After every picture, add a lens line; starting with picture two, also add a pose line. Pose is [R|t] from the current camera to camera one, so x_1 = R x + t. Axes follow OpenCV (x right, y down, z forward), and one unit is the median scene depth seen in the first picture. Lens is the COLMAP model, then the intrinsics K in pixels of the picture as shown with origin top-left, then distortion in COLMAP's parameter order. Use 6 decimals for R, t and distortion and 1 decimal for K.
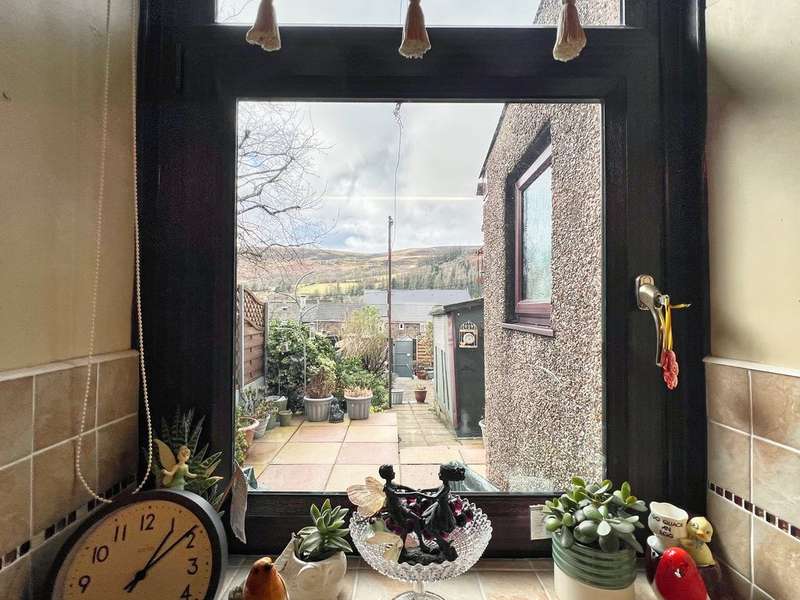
lens RADIAL K [[390.5, 0, 400.0], [0, 390.5, 300.0], [0, 0, 1]] dist [0.000672, 0.000220]
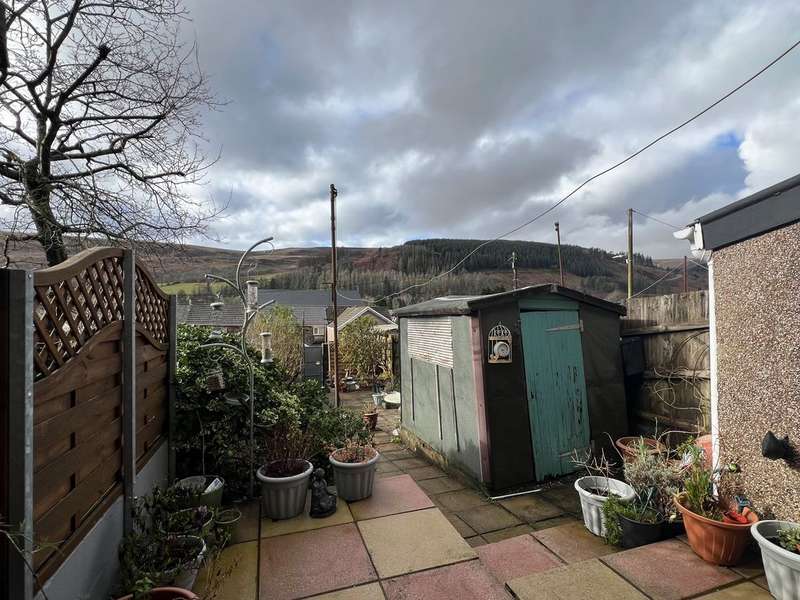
lens RADIAL K [[390.5, 0, 400.0], [0, 390.5, 300.0], [0, 0, 1]] dist [0.000672, 0.000220]
pose [[0.955223, 0.002193, 0.295878, -0.206819], [-0.001144, 0.999992, -0.003719, 0.015134], [-0.295884, 0.003214, 0.955218, 0.415548]]
